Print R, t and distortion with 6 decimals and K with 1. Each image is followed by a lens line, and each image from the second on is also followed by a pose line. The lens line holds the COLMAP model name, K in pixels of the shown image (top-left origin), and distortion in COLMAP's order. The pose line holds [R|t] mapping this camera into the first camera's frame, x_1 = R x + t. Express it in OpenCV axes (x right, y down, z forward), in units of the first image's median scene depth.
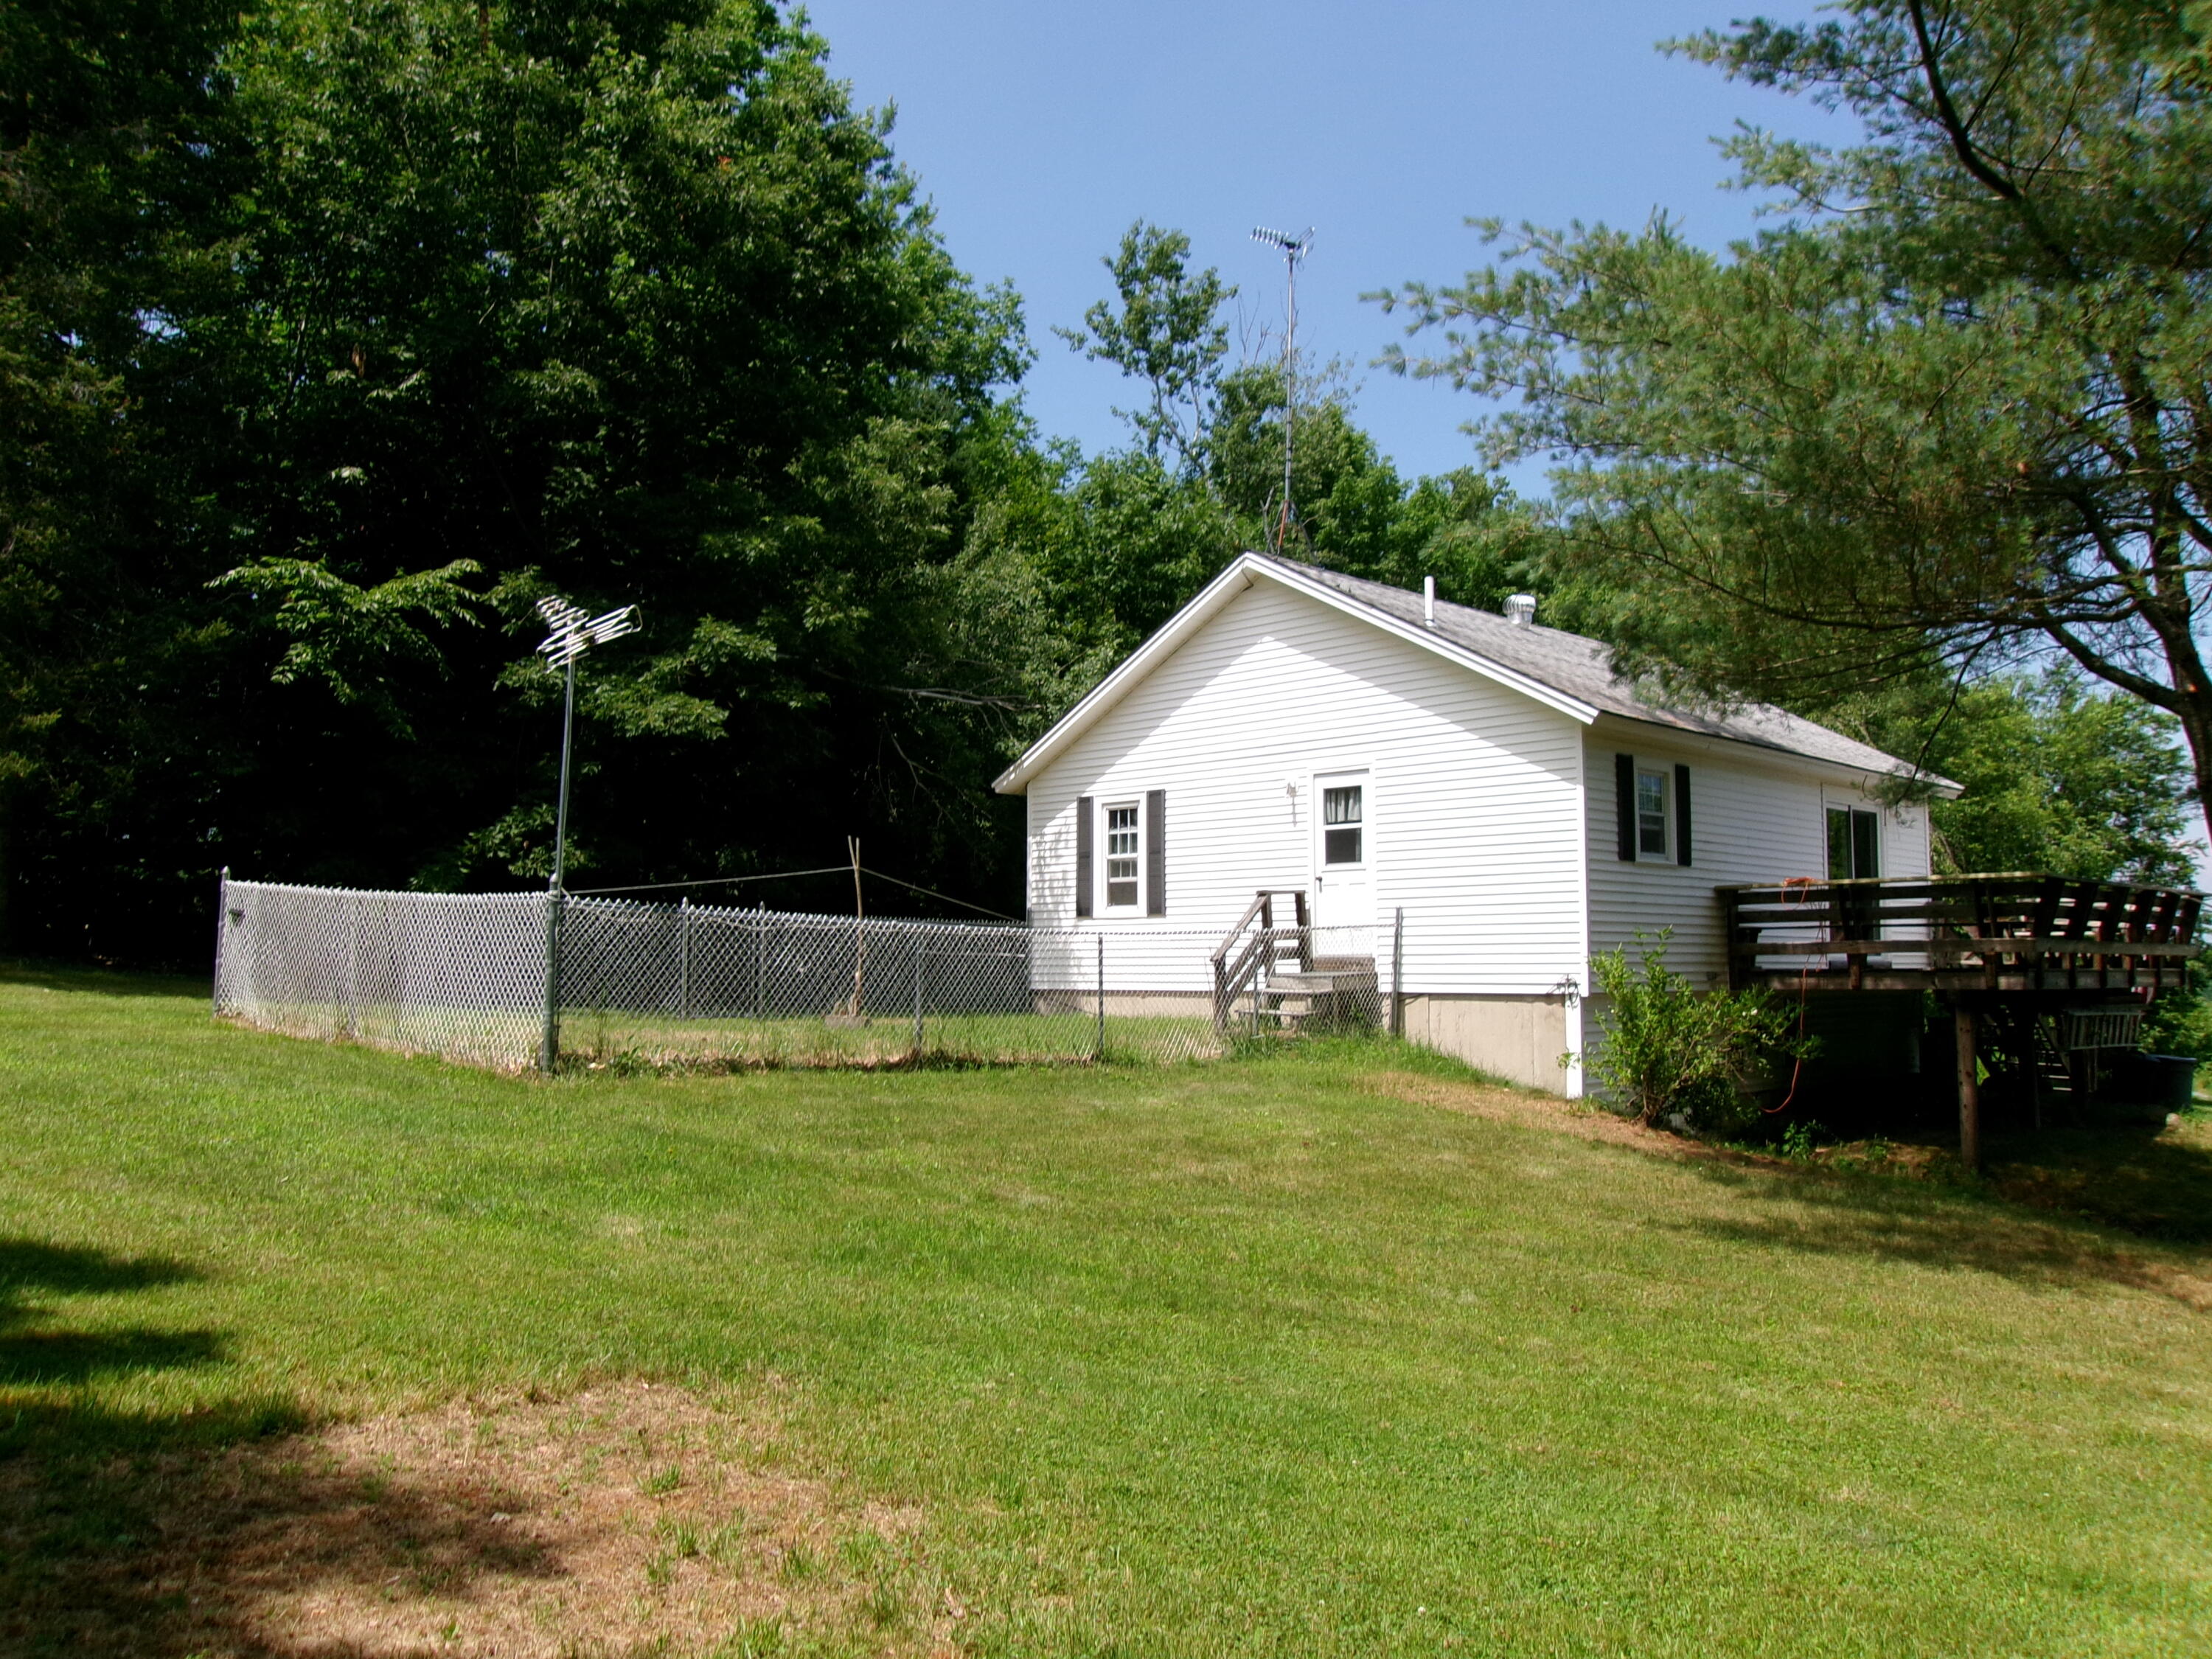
lens RADIAL K [[1716.5, 0, 1104.1], [0, 1716.5, 832.0], [0, 0, 1]] dist [-0.014961, 0.015914]
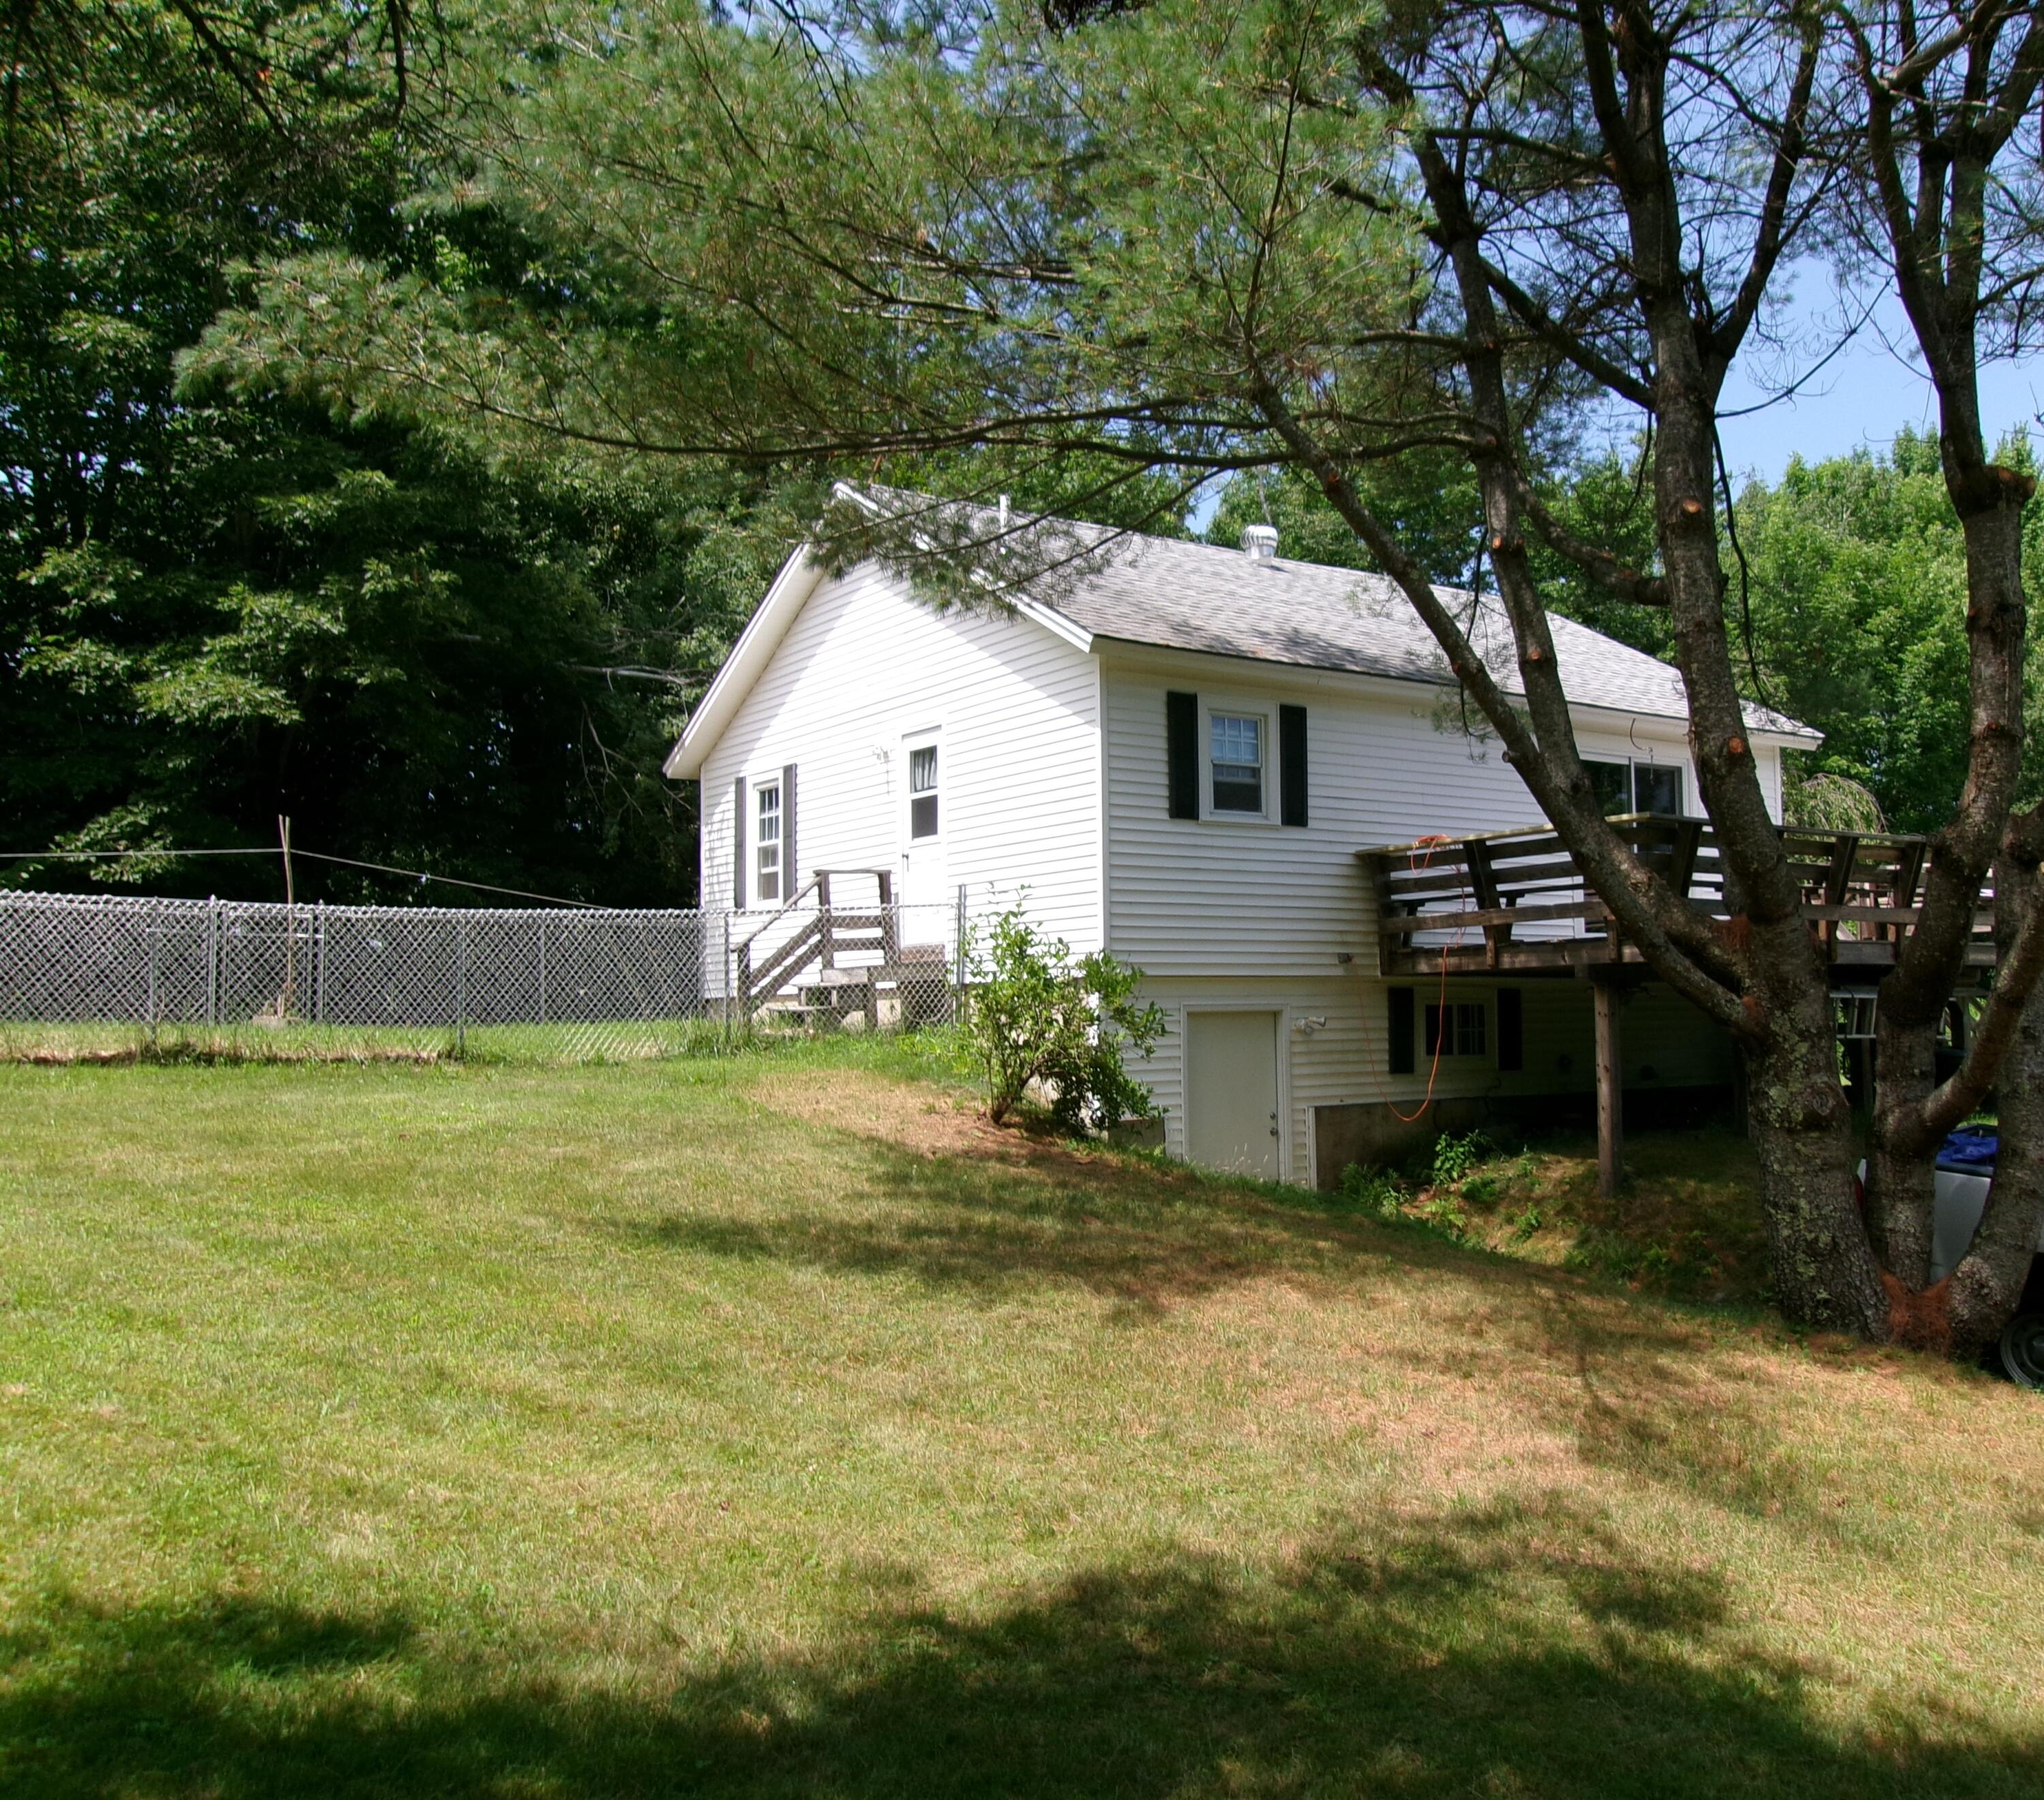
lens RADIAL K [[1883.7, 0, 1023.8], [0, 1883.7, 896.9], [0, 0, 1]] dist [-0.020925, -0.002117]
pose [[0.991171, -0.024368, -0.130333, 0.310099], [0.027090, 0.999449, 0.019159, 0.031469], [0.129794, -0.022520, 0.991285, 0.071227]]
